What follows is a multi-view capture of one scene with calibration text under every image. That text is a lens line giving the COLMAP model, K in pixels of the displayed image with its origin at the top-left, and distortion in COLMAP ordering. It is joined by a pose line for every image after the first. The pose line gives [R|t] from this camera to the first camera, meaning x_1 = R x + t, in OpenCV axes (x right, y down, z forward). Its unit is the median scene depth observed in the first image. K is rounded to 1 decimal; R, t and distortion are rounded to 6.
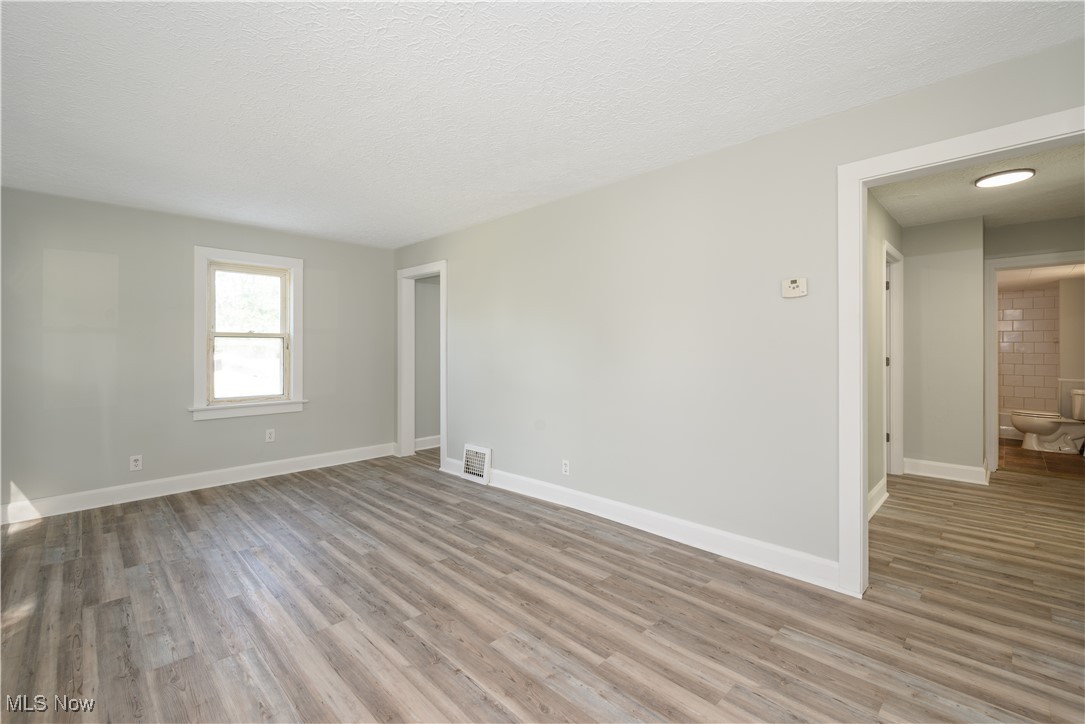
lens RADIAL K [[474.0, 0, 542.4], [0, 474.0, 353.7], [0, 0, 1]] dist [-0.001608, -0.000094]
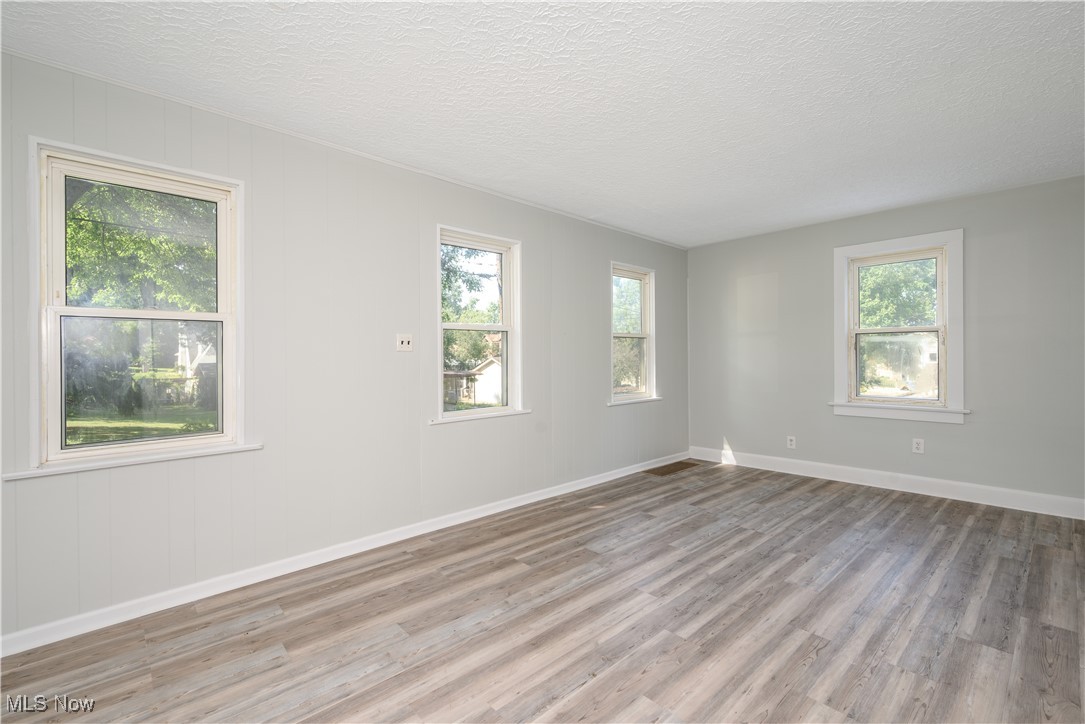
lens RADIAL K [[474.0, 0, 542.4], [0, 474.0, 353.7], [0, 0, 1]] dist [-0.001608, -0.000094]
pose [[-0.043252, 0.000646, -0.999064, 0.561703], [0.004901, 0.999988, 0.000435, 0.006284], [0.999052, -0.004878, -0.043255, 0.662888]]
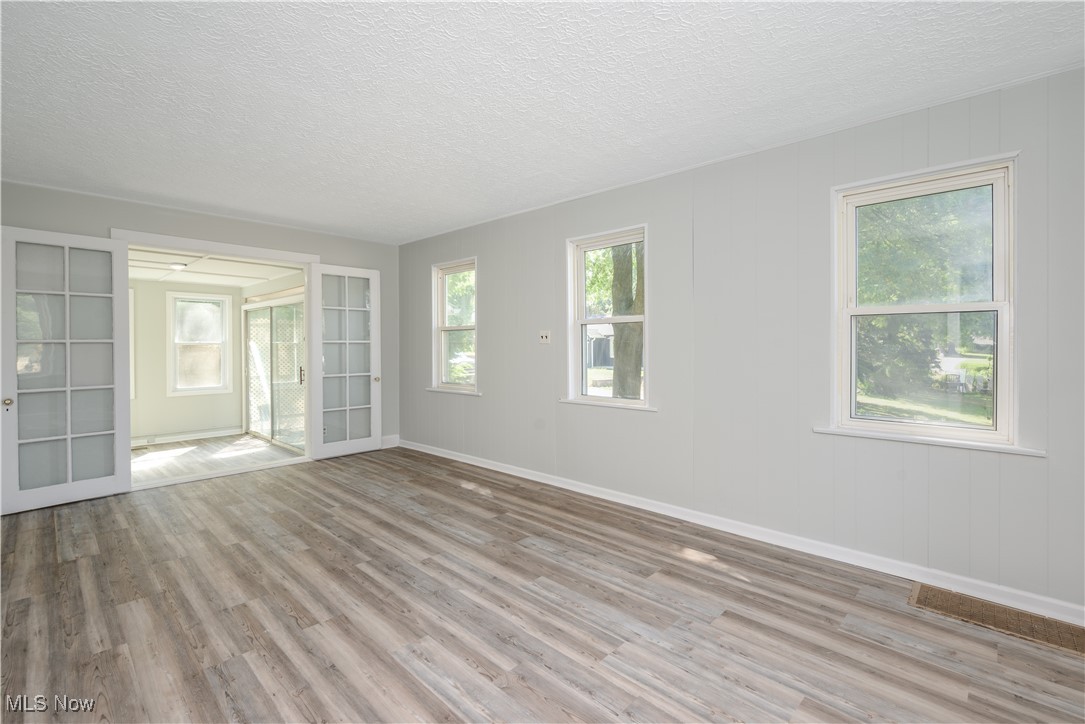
lens RADIAL K [[474.0, 0, 542.4], [0, 474.0, 353.7], [0, 0, 1]] dist [-0.001608, -0.000094]
pose [[-0.999407, 0.007682, -0.033566, -0.581462], [0.007075, 0.999810, 0.018161, 0.012294], [0.033699, 0.017913, -0.999271, 1.858921]]
